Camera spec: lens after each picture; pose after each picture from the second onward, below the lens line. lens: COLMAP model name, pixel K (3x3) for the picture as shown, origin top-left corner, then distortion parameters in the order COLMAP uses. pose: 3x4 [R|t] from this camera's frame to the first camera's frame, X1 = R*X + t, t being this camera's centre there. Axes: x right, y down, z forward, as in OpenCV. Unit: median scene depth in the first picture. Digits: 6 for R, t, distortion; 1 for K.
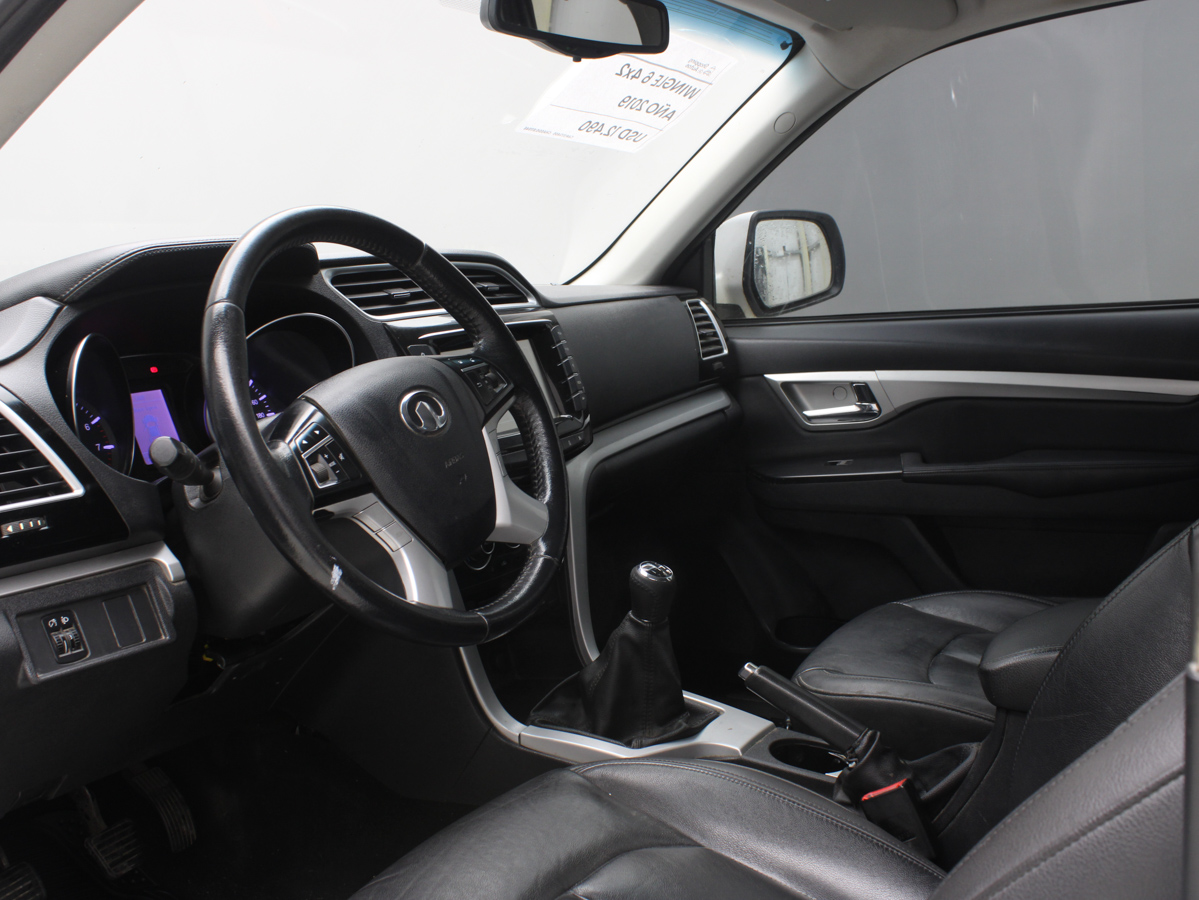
lens RADIAL K [[1239.7, 0, 599.5], [0, 1239.7, 450.0], [0, 0, 1]] dist [-0.170023, 0.151161]
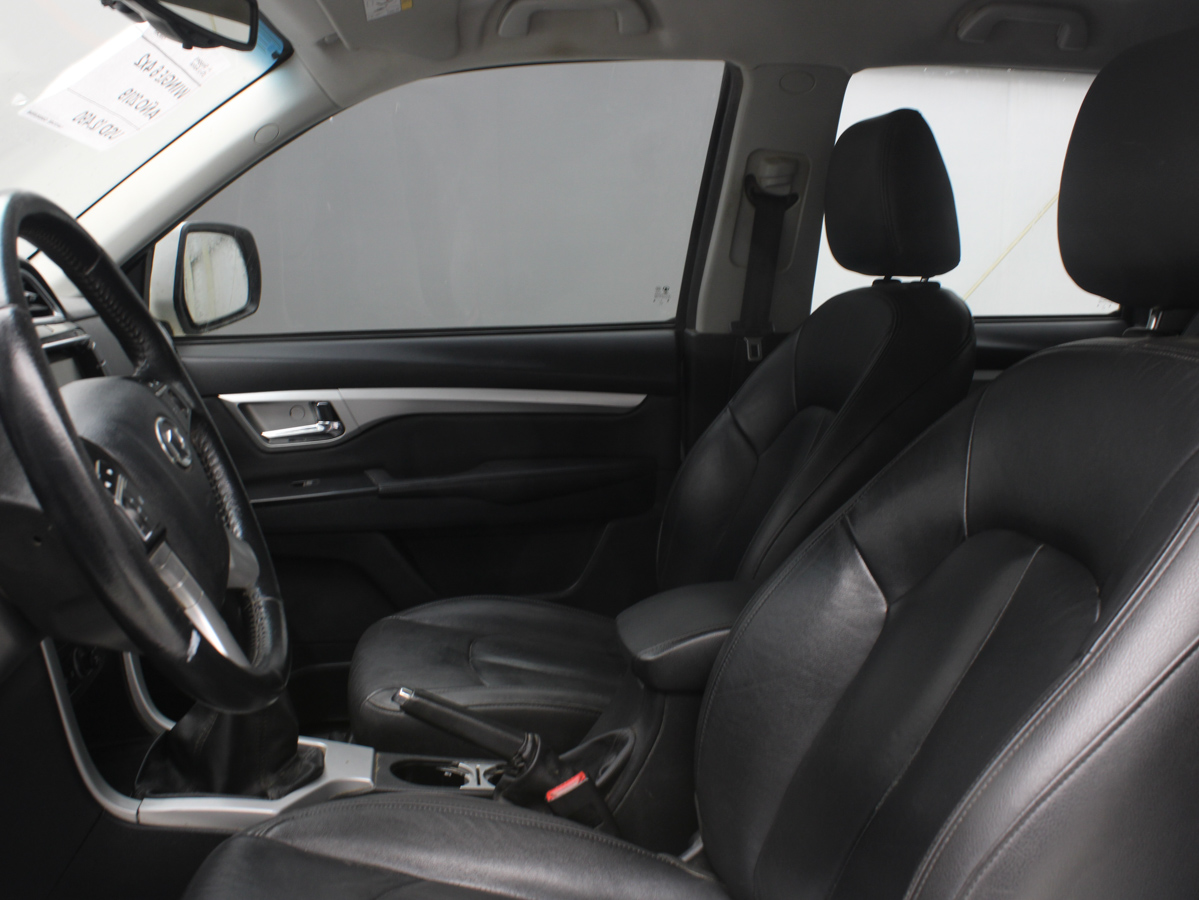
lens RADIAL K [[1239.7, 0, 599.5], [0, 1239.7, 450.0], [0, 0, 1]] dist [-0.170023, 0.151161]
pose [[0.771085, -0.038867, 0.635545, -0.250881], [0.047834, 0.998851, 0.003050, -0.008355], [-0.634933, 0.028049, 0.772058, 0.093456]]
